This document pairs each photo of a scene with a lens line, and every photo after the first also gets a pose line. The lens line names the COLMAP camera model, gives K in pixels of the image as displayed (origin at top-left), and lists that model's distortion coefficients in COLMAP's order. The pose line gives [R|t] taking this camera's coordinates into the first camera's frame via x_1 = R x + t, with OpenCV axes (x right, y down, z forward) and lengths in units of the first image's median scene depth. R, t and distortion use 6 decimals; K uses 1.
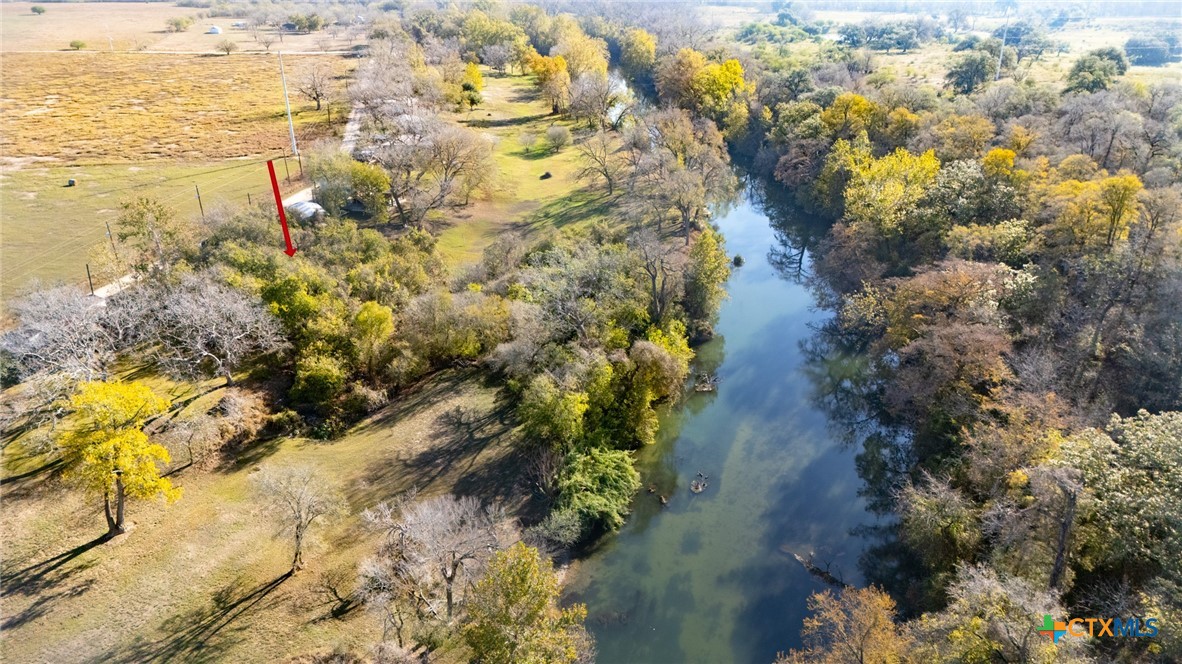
lens RADIAL K [[869.8, 0, 583.2], [0, 869.8, 329.1], [0, 0, 1]] dist [0.078277, -0.074037]
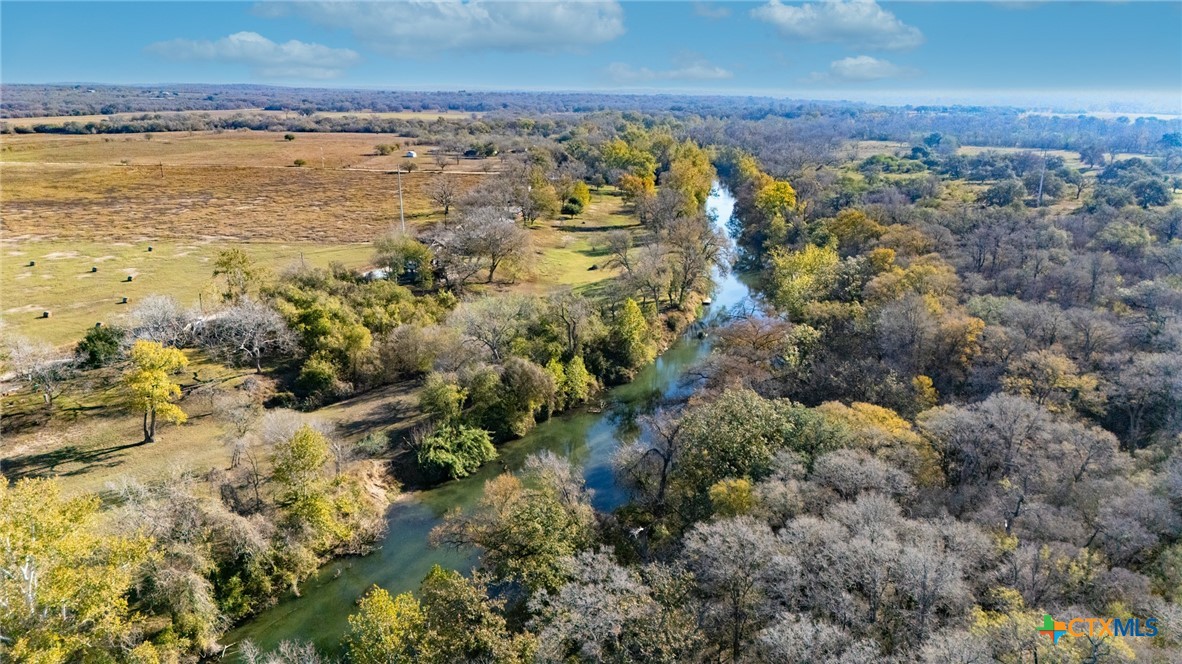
lens RADIAL K [[858.1, 0, 591.0], [0, 858.1, 332.0], [0, 0, 1]] dist [0.105606, -0.137720]
pose [[0.972946, 0.063735, -0.222066, 0.451148], [-0.092994, 0.987928, -0.123898, 0.122474], [0.211488, 0.141197, 0.967128, -0.290622]]
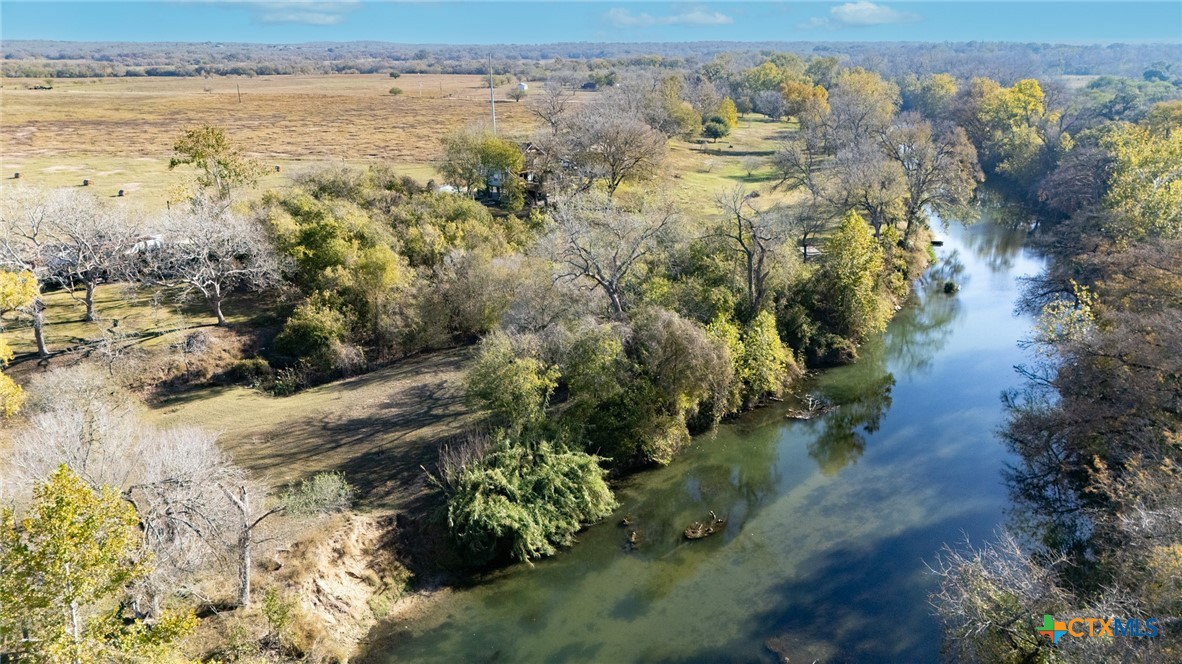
lens RADIAL K [[869.8, 0, 583.2], [0, 869.8, 329.1], [0, 0, 1]] dist [0.078277, -0.074037]
pose [[0.929894, 0.101125, -0.353653, 0.239493], [-0.135540, 0.988014, -0.073871, 0.082458], [0.341944, 0.116627, 0.932455, 0.308960]]
